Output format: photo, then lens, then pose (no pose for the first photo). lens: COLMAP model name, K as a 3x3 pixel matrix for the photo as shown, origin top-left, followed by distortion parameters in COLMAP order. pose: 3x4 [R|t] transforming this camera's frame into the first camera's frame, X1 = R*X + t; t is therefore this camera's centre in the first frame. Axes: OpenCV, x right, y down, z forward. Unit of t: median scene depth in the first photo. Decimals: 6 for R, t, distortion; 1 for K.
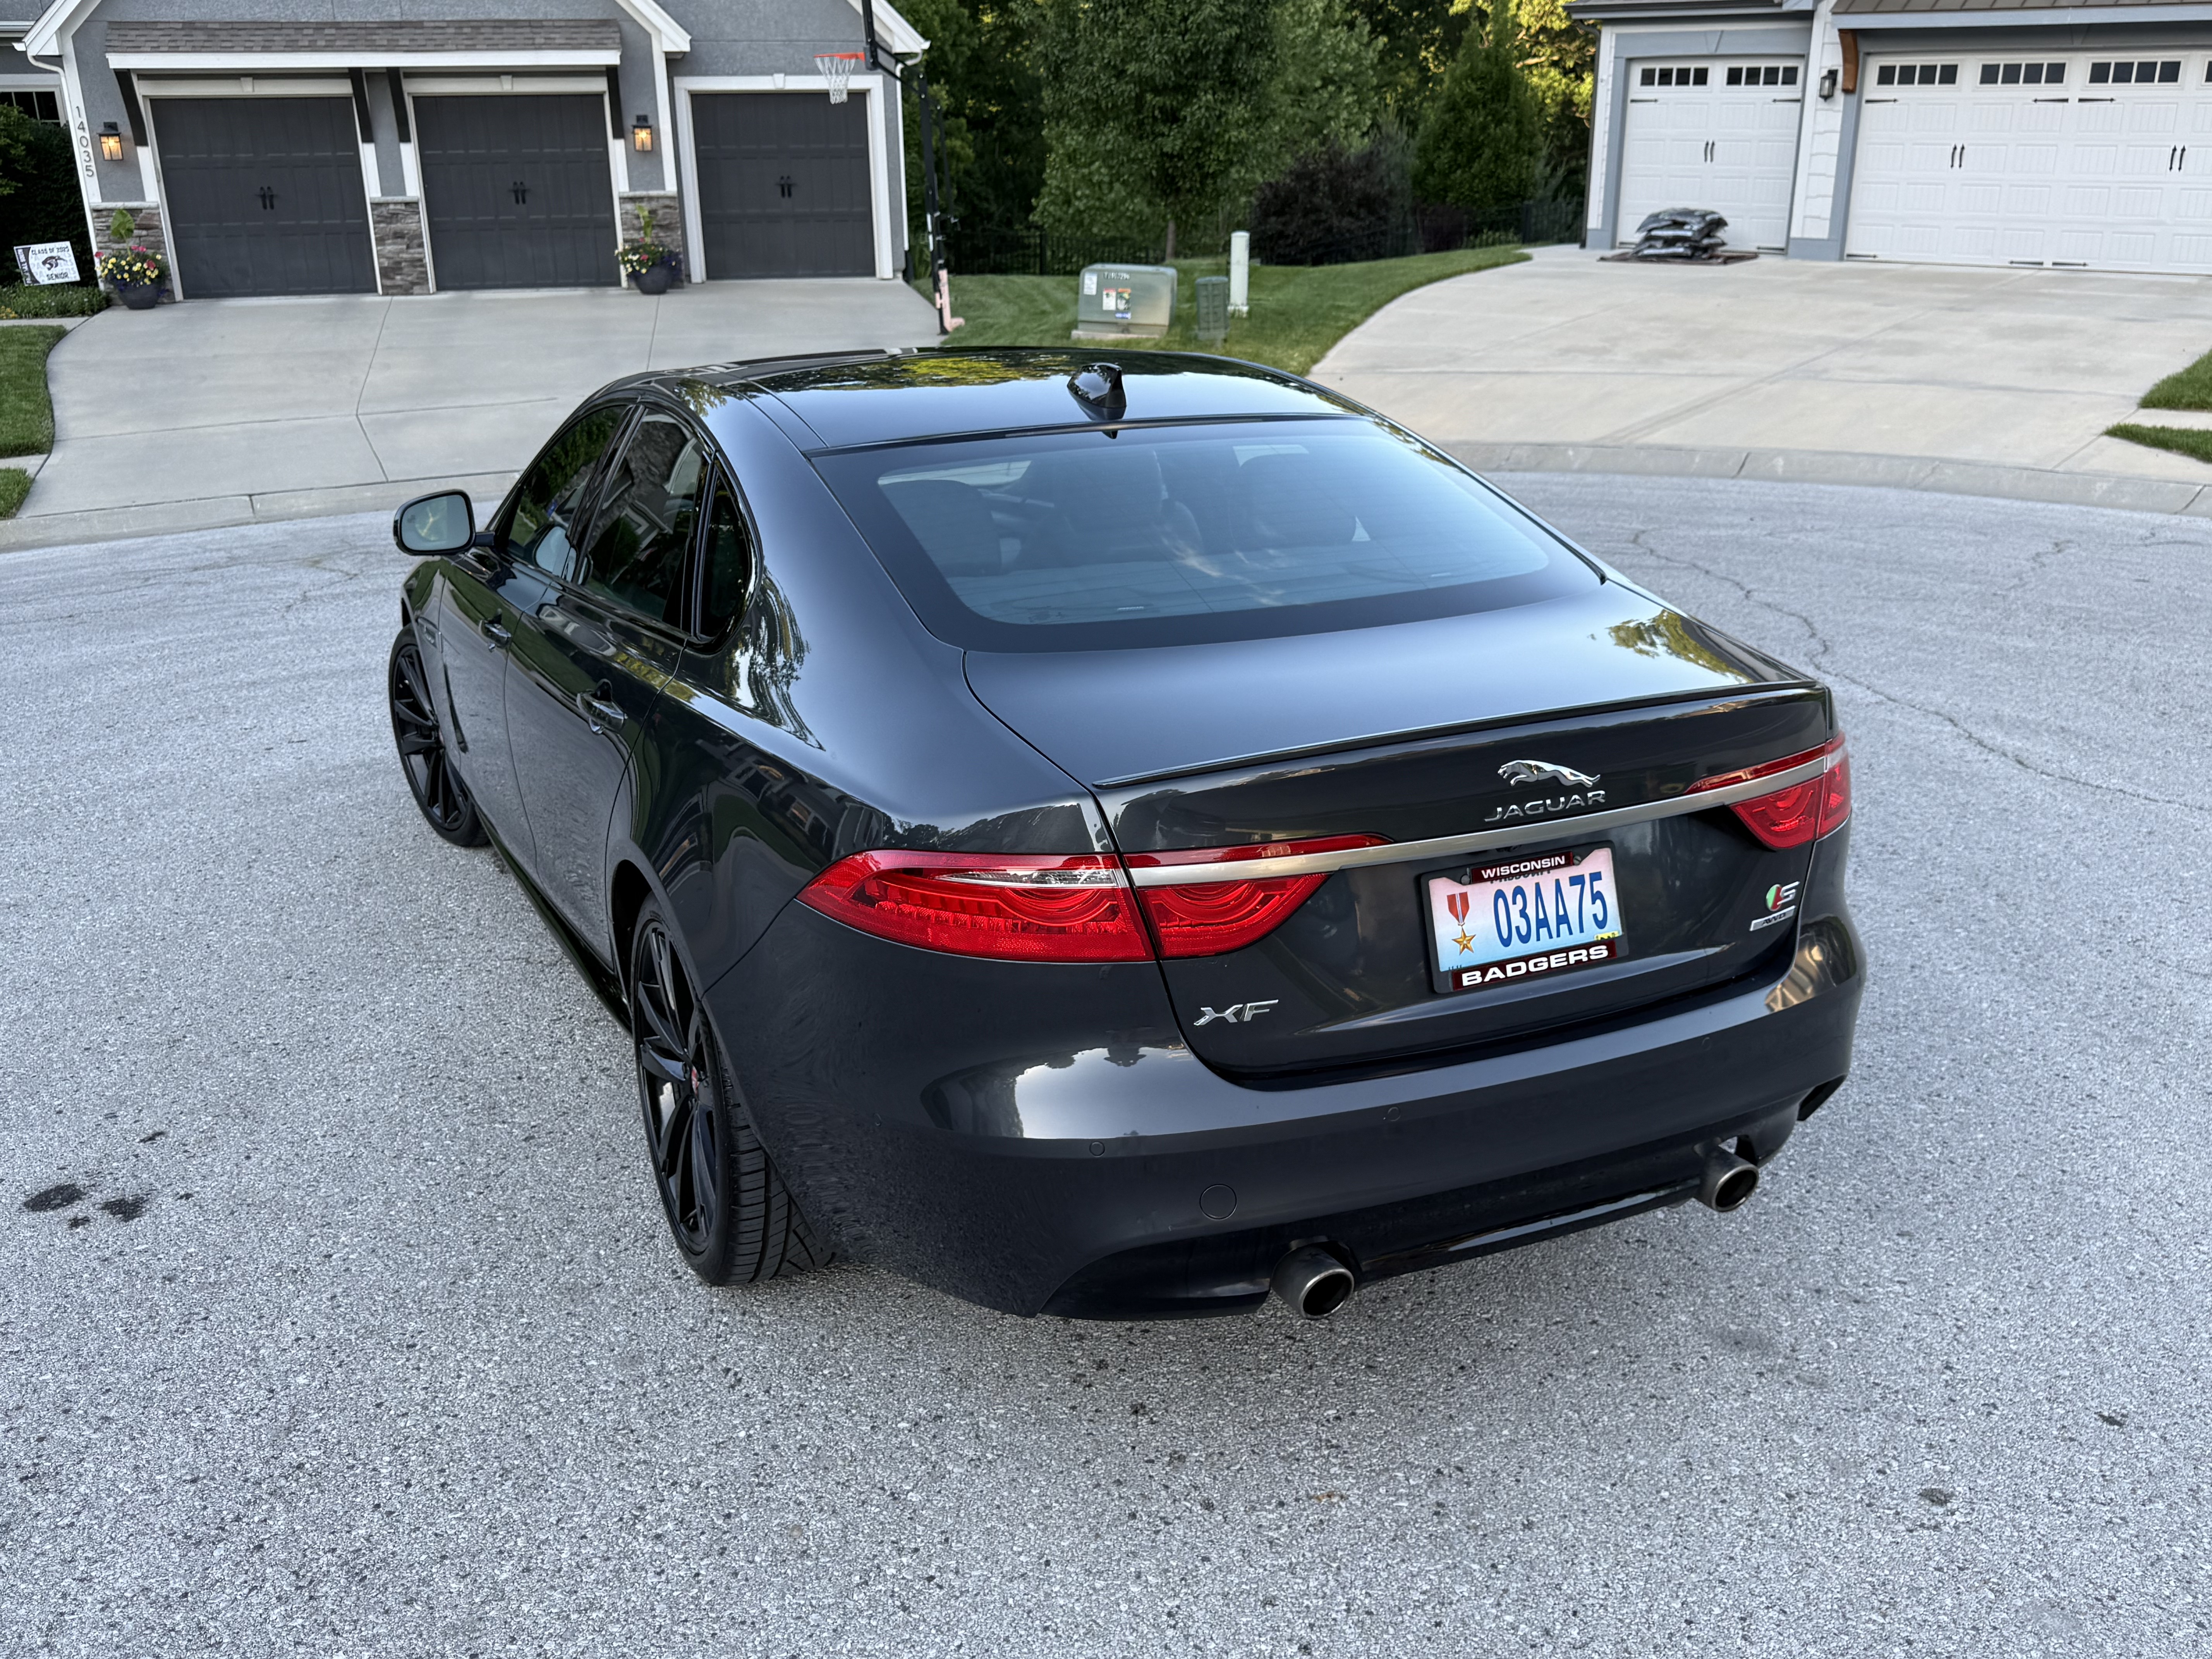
lens RADIAL K [[1951.0, 0, 1122.9], [0, 1951.0, 822.4], [0, 0, 1]] dist [0.070172, -0.105474]
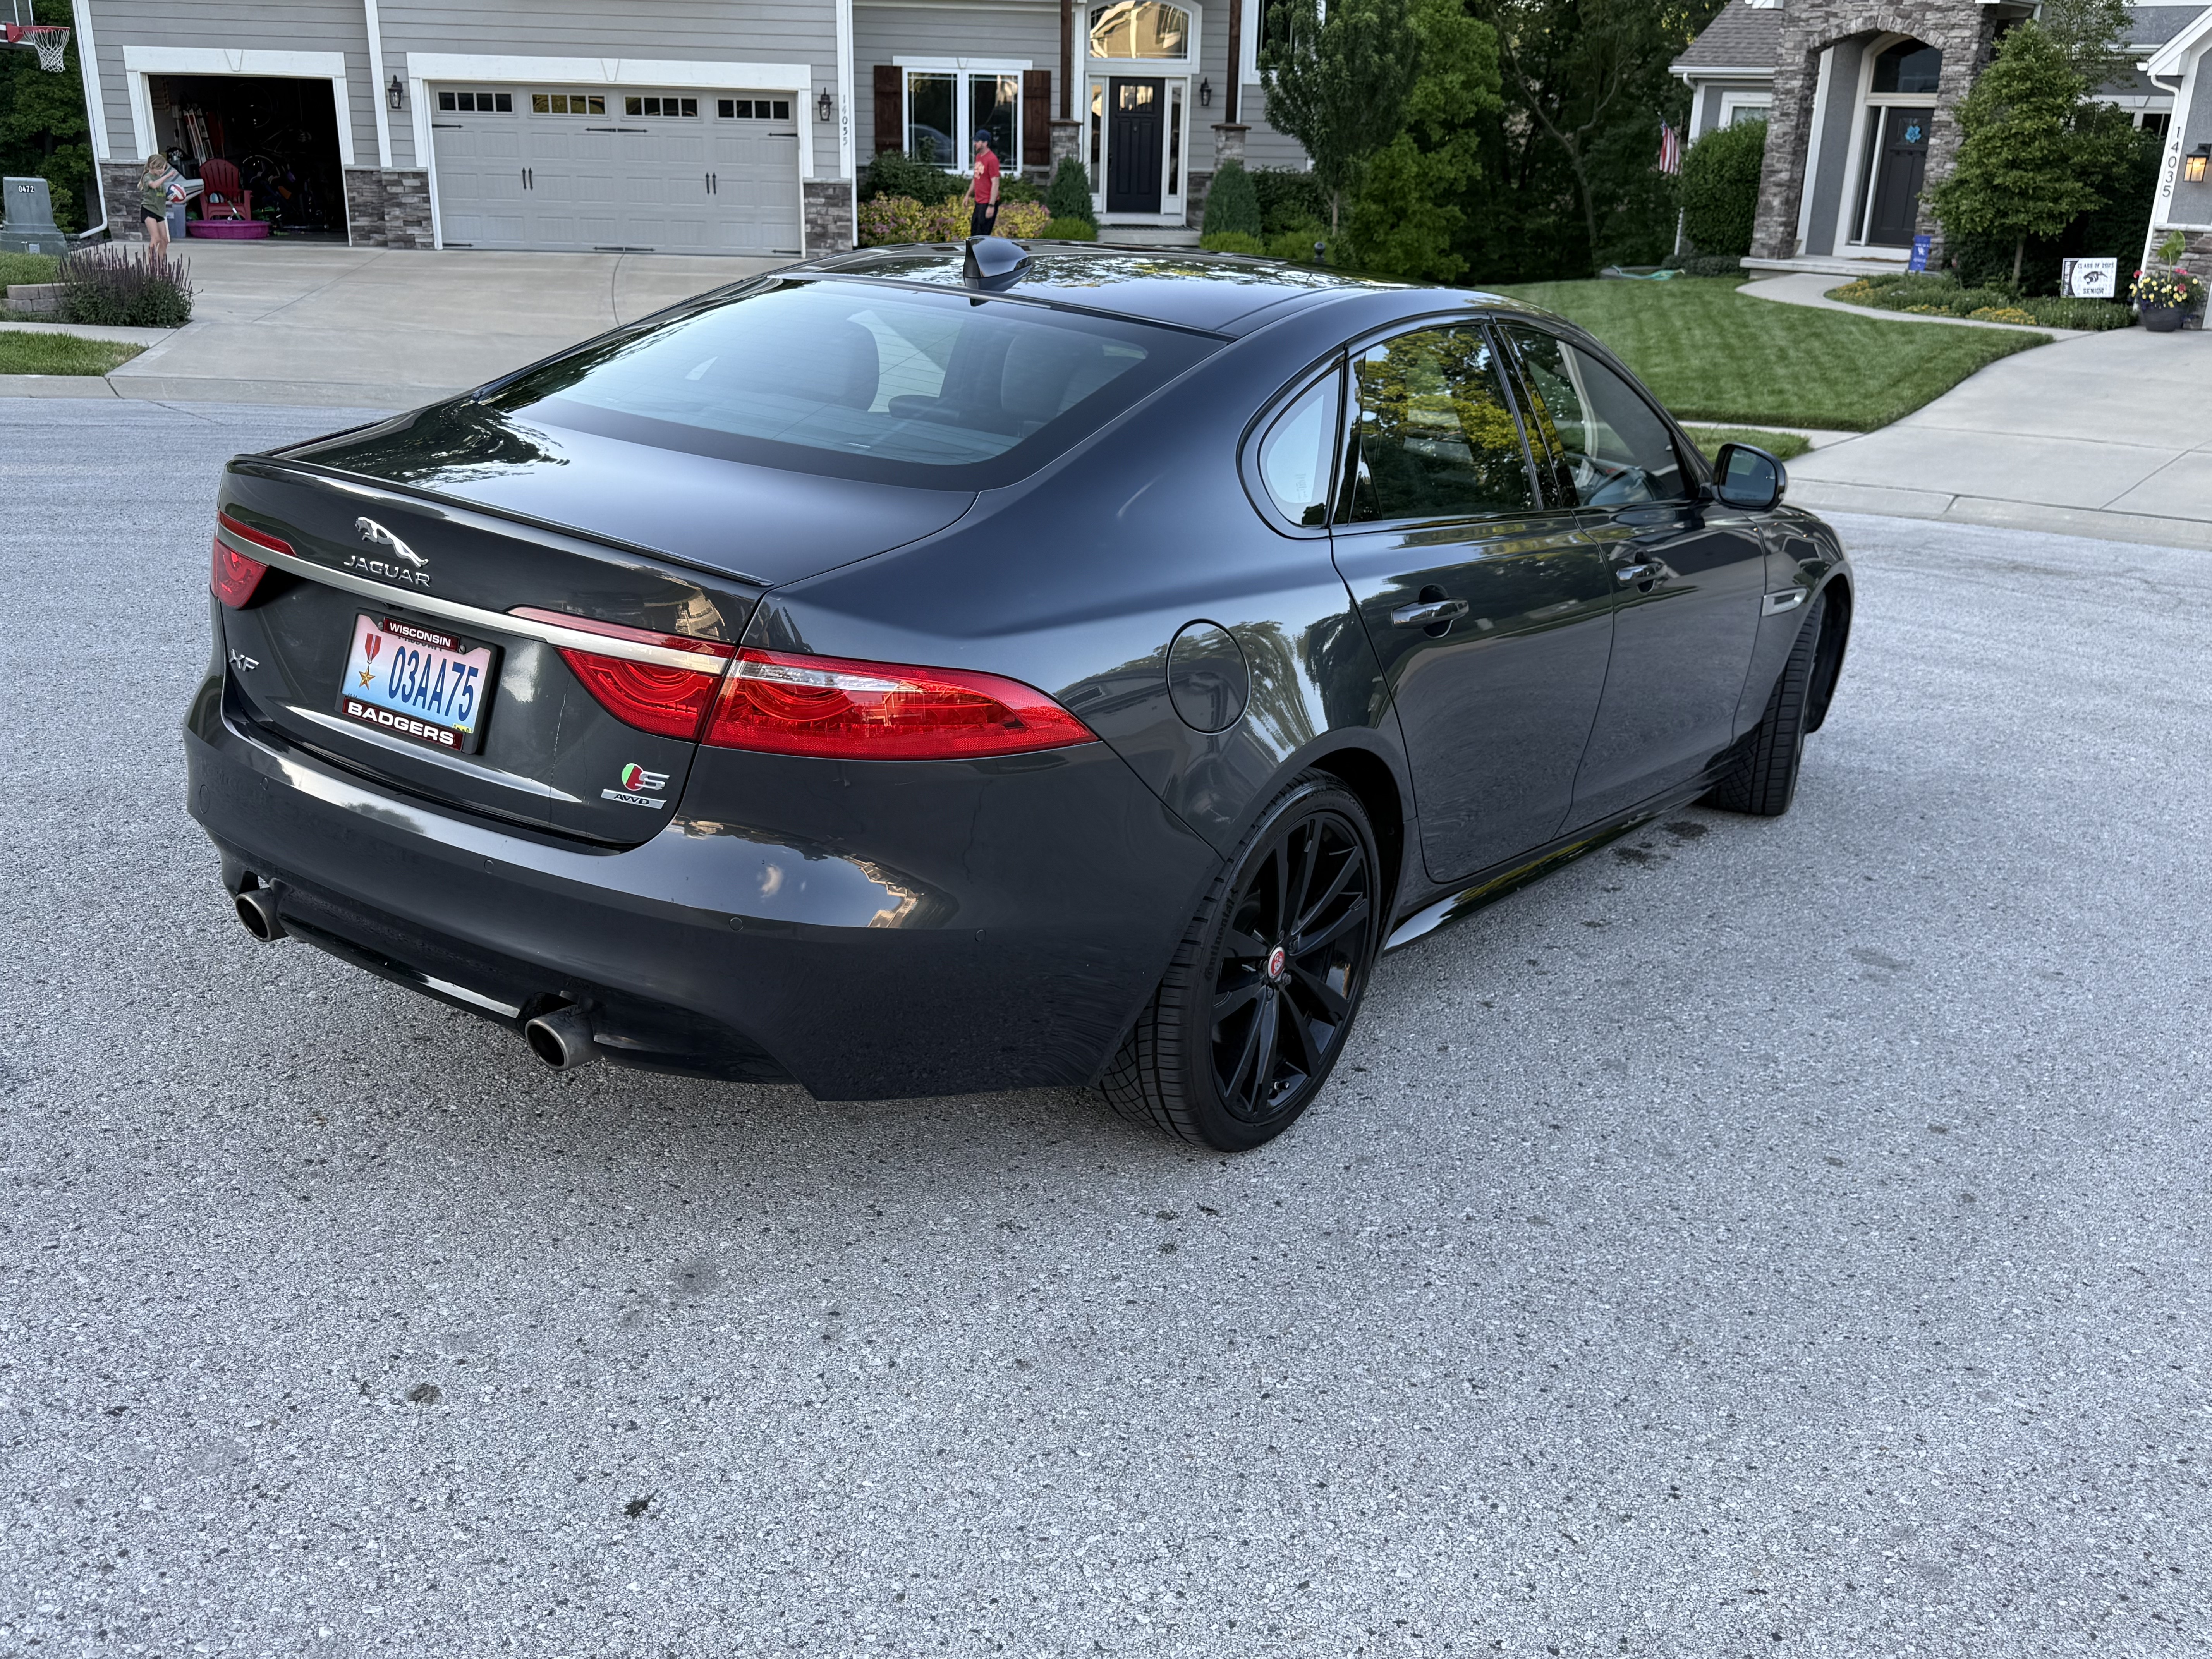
lens RADIAL K [[1951.0, 0, 1117.6], [0, 1951.0, 827.0], [0, 0, 1]] dist [0.070172, -0.105474]
pose [[0.499711, 0.314844, -0.806946, 1.295353], [-0.327736, 0.931068, 0.160318, -0.177297], [0.801796, 0.184353, 0.568451, 0.700533]]
